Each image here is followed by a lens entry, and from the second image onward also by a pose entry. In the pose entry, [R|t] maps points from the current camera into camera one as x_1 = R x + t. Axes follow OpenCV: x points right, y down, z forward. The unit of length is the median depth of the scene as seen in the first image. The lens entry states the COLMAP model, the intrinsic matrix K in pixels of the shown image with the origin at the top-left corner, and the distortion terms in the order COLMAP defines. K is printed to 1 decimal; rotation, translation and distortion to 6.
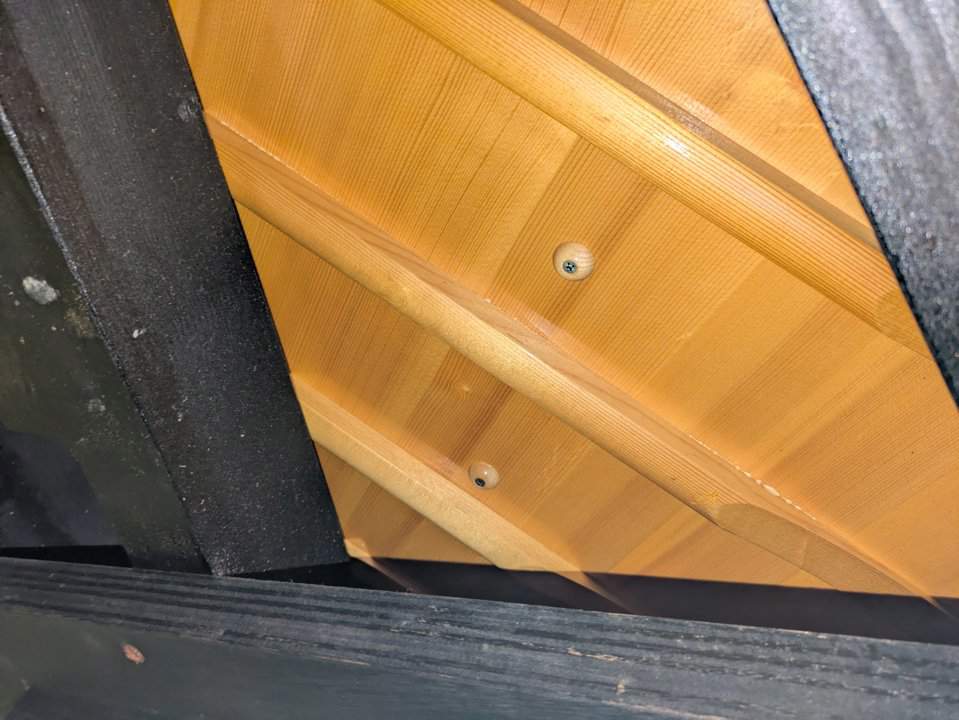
lens RADIAL K [[703.1, 0, 480.4], [0, 703.1, 361.1], [0, 0, 1]] dist [0.030290, -0.024995]
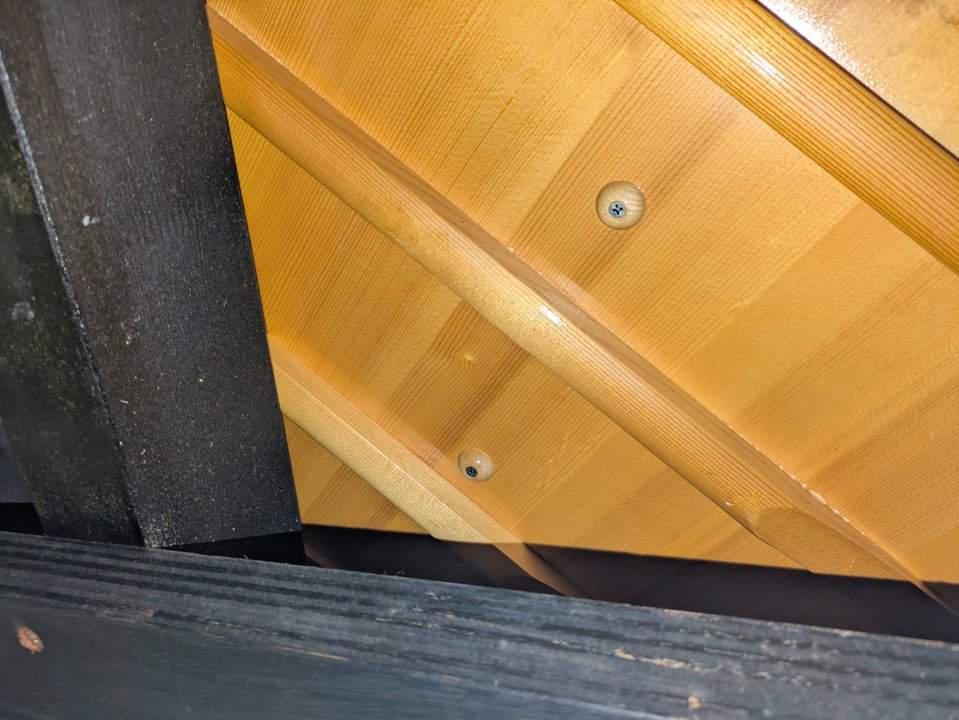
lens RADIAL K [[703.1, 0, 476.3], [0, 703.1, 360.0], [0, 0, 1]] dist [0.030290, -0.024995]
pose [[0.993495, 0.093205, 0.065423, -0.083690], [-0.088779, 0.993756, -0.067580, 0.123333], [-0.071313, 0.061333, 0.995567, 0.174017]]
